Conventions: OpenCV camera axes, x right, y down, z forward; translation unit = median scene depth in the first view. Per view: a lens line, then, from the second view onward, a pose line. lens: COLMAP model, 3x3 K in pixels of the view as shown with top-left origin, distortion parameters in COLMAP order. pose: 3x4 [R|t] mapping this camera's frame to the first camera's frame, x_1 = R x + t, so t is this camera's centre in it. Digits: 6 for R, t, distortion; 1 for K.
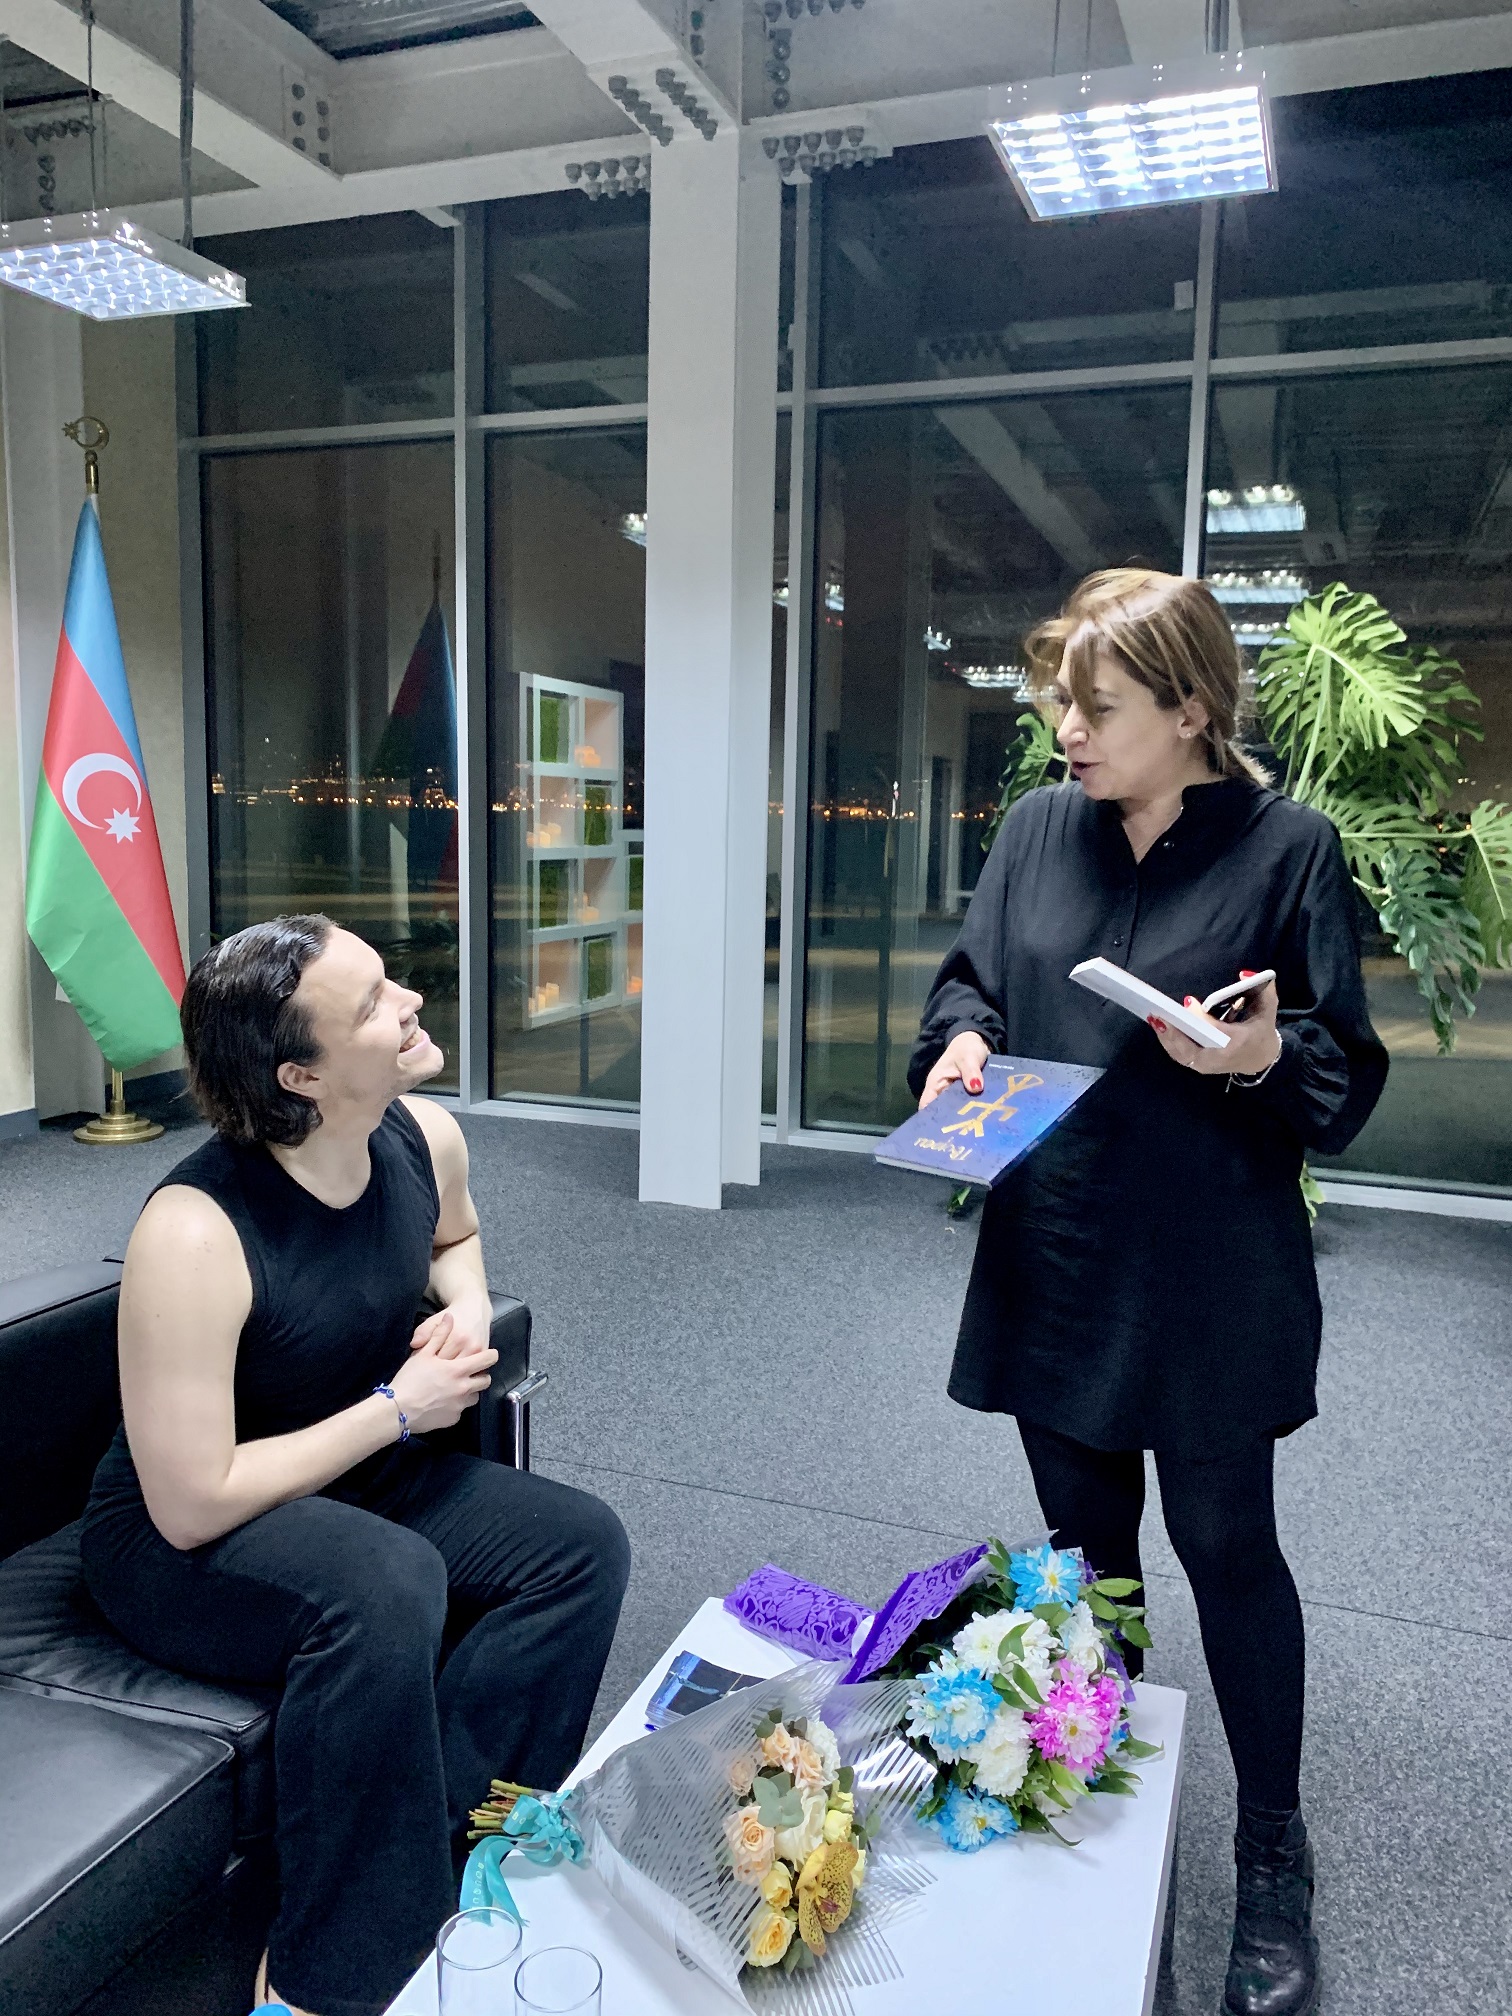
lens RADIAL K [[1533.3, 0, 783.3], [0, 1533.3, 985.4], [0, 0, 1]] dist [0.030223, -0.034738]
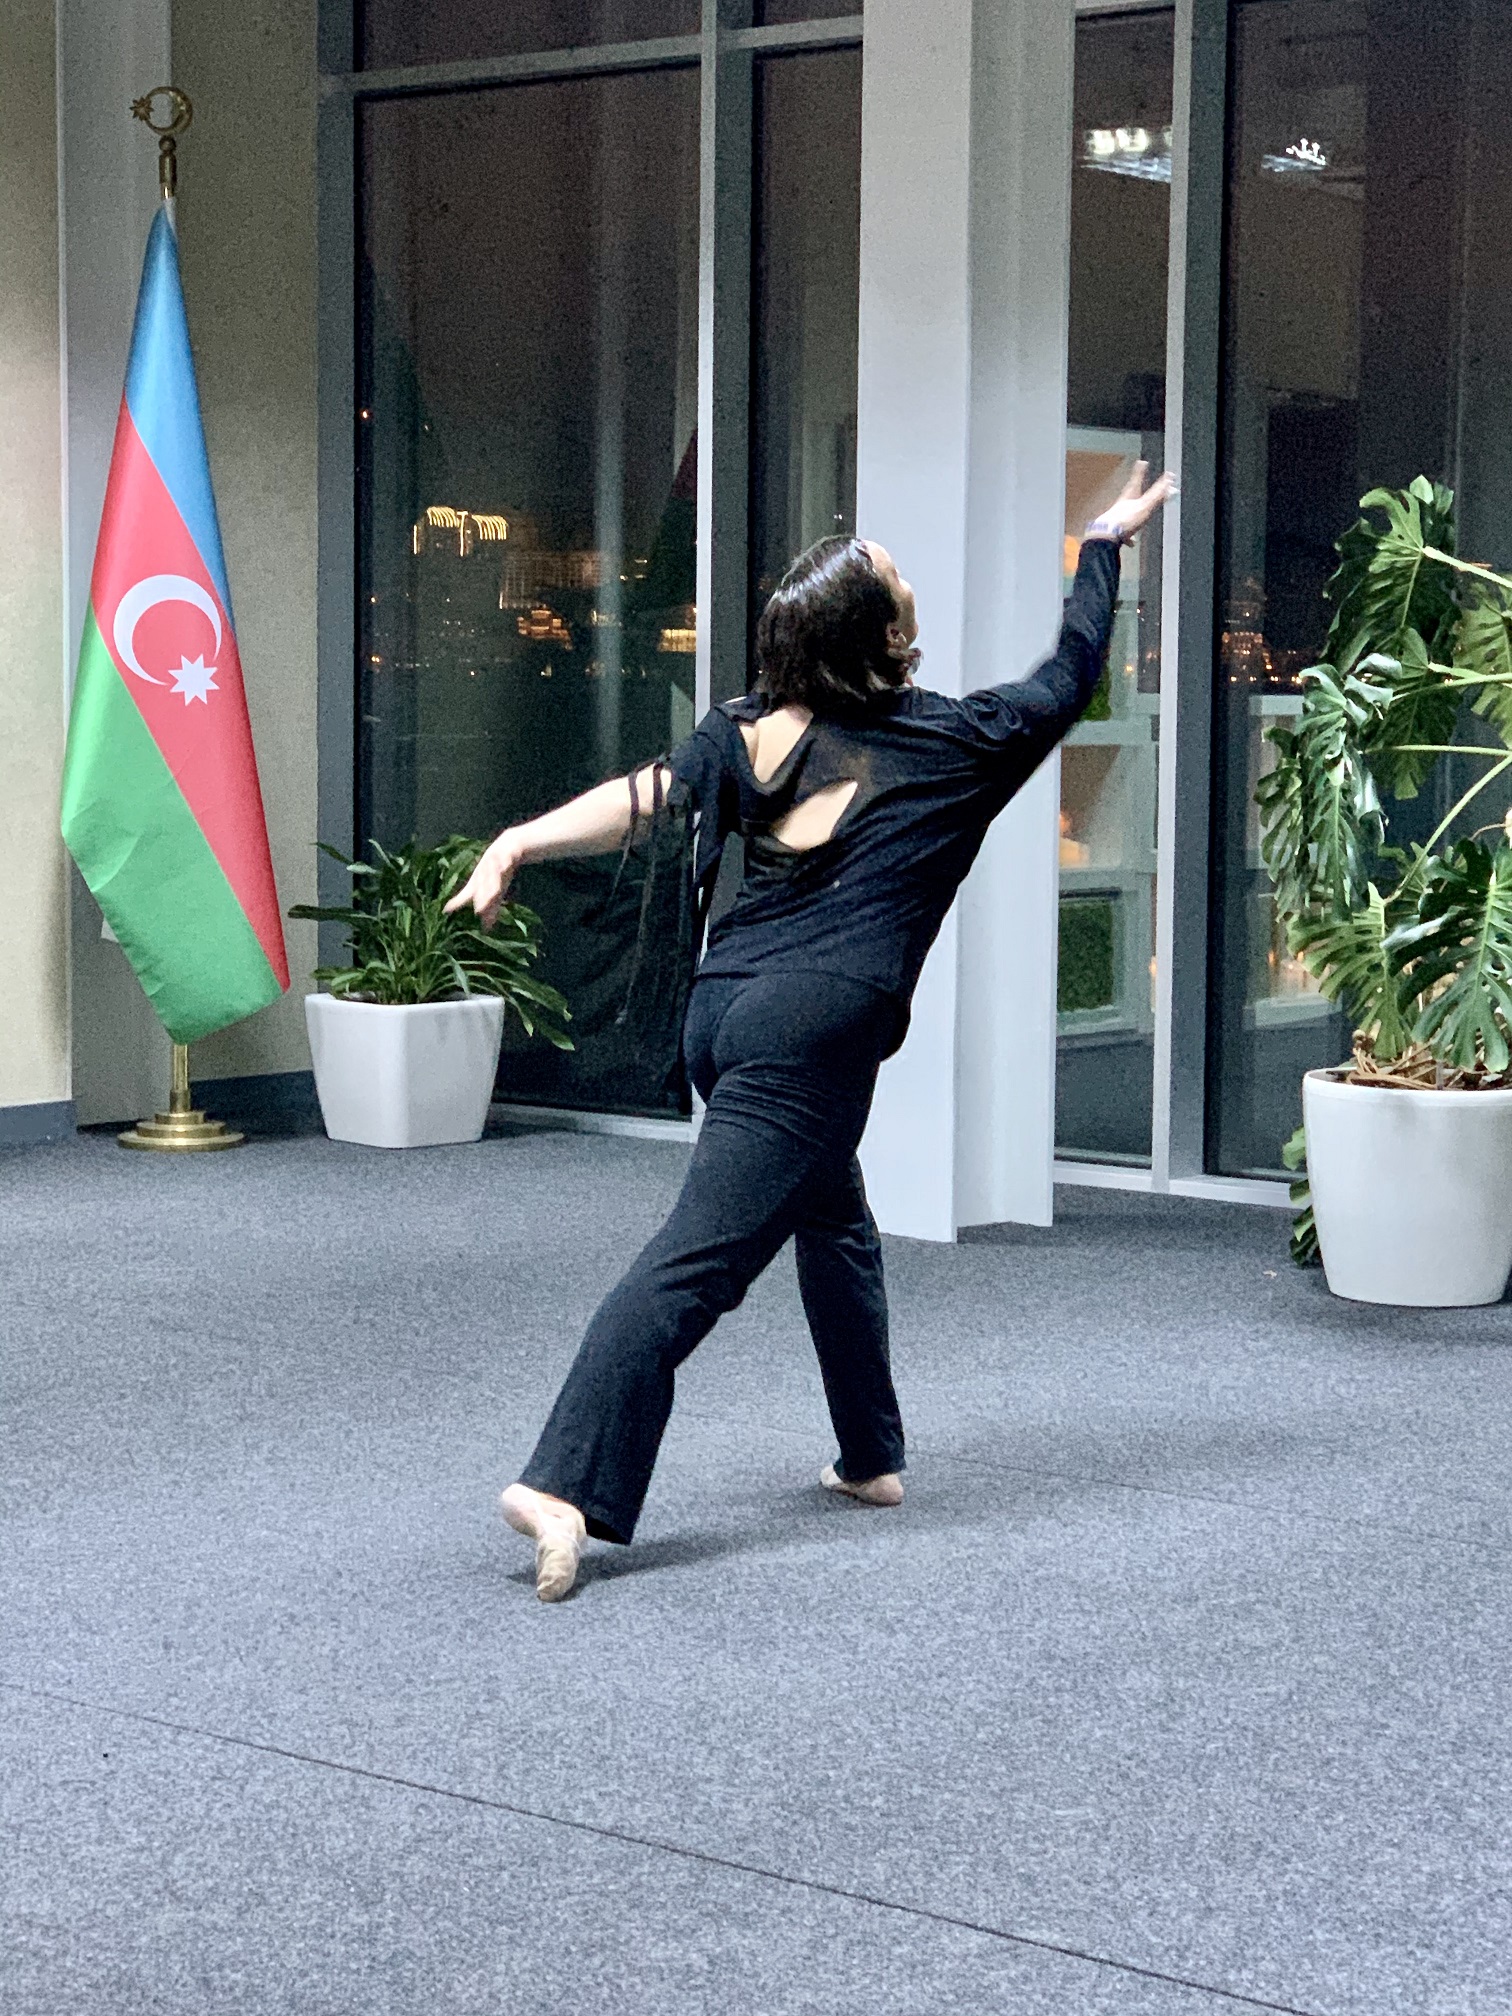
lens RADIAL K [[4058.6, 0, 758.4], [0, 4058.6, 1018.8], [0, 0, 1]] dist [0.055164, 0.000000]
pose [[0.943310, 0.017235, -0.331464, 0.395600], [-0.027816, 0.999243, -0.027205, 0.085921], [0.330744, 0.034882, 0.943076, -0.592675]]
